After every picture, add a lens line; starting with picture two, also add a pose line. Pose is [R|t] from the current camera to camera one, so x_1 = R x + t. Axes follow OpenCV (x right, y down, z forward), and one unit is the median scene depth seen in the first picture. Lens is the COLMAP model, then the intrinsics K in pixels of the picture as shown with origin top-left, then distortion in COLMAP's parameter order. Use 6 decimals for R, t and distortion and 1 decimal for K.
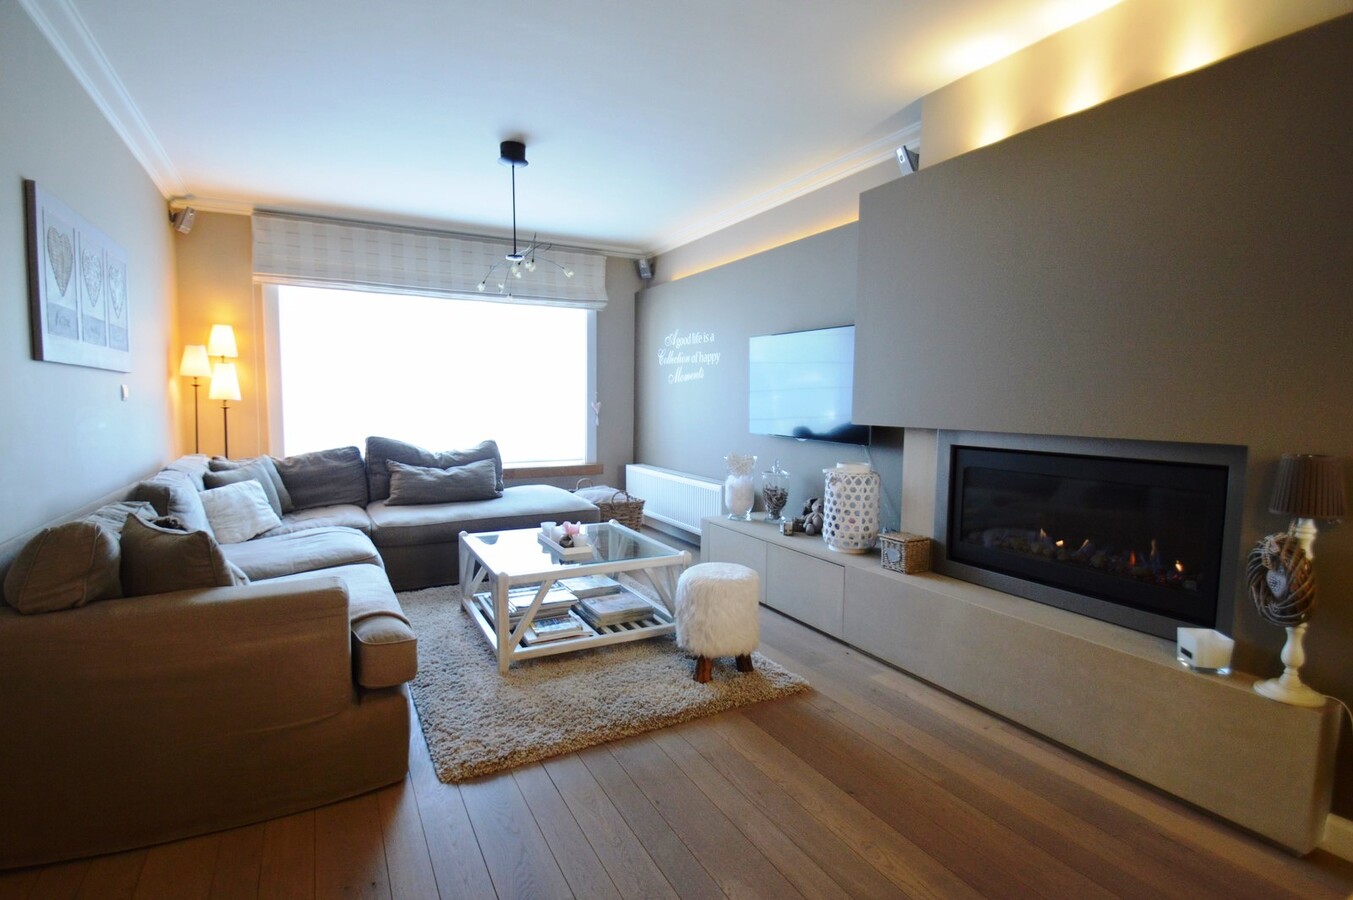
lens RADIAL K [[656.2, 0, 657.5], [0, 656.2, 446.9], [0, 0, 1]] dist [0.016517, -0.019851]
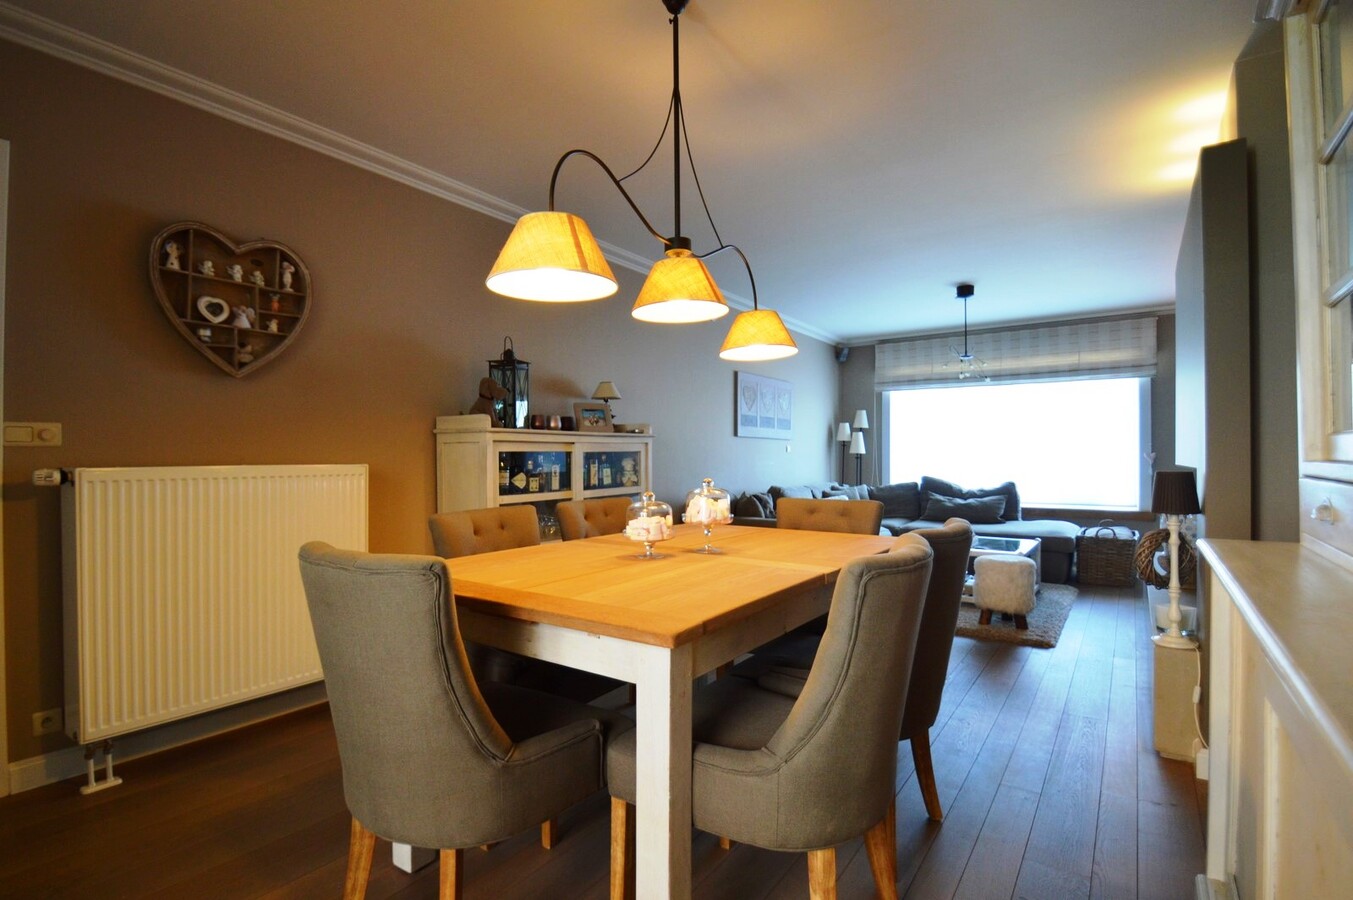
lens RADIAL K [[656.2, 0, 657.5], [0, 656.2, 446.9], [0, 0, 1]] dist [0.016517, -0.019851]
pose [[0.451957, -0.018236, -0.891853, 0.648511], [-0.063343, 0.996611, -0.052478, 0.036558], [0.889788, 0.080210, 0.449271, -0.246067]]
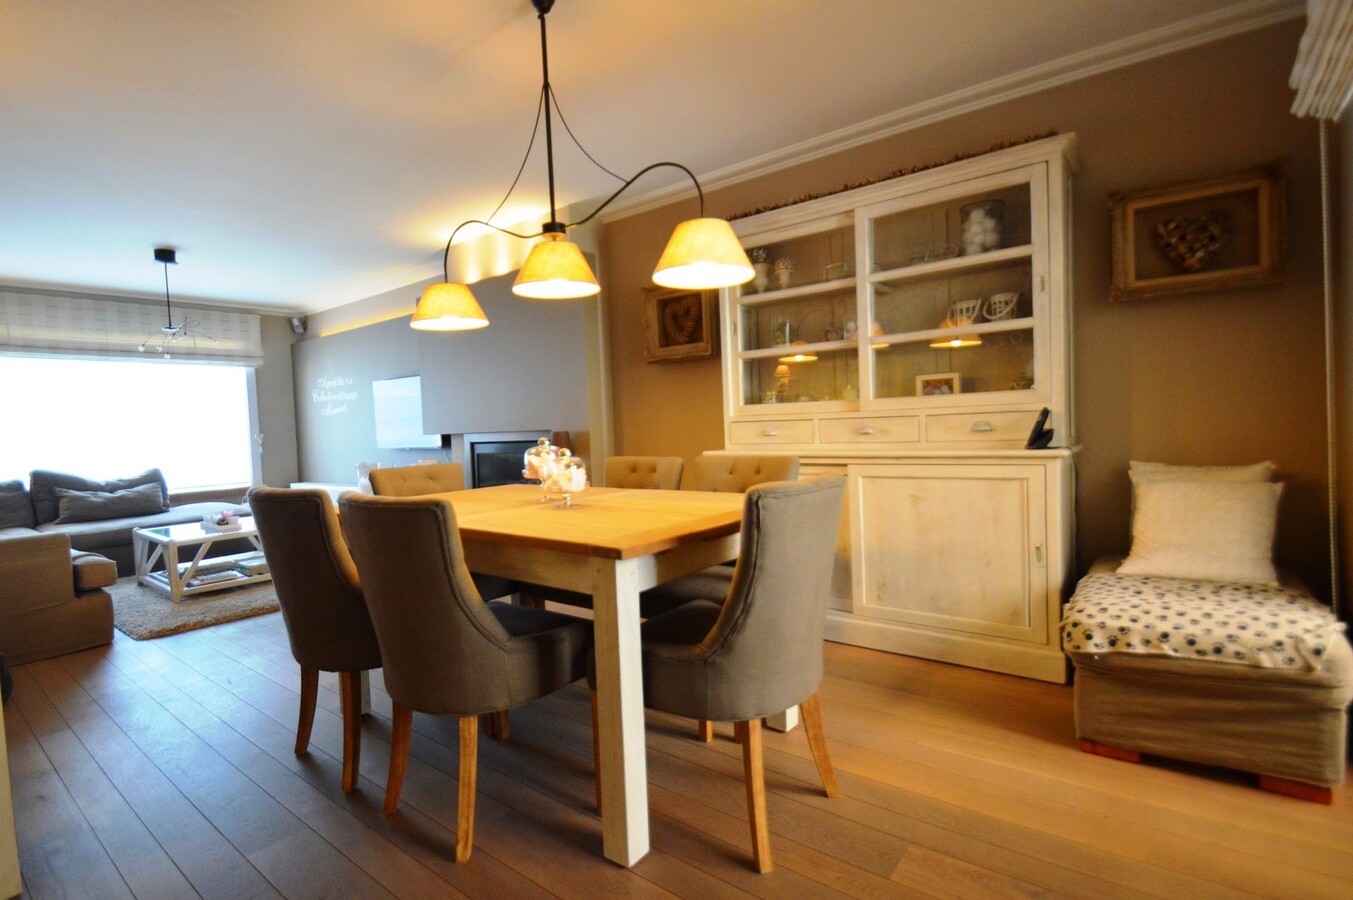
lens RADIAL K [[656.2, 0, 657.5], [0, 656.2, 446.9], [0, 0, 1]] dist [0.016517, -0.019851]
pose [[0.914596, -0.060389, 0.399833, 0.122350], [0.079592, 0.996327, -0.031583, 0.068386], [-0.396457, 0.060710, 0.916044, -0.532330]]
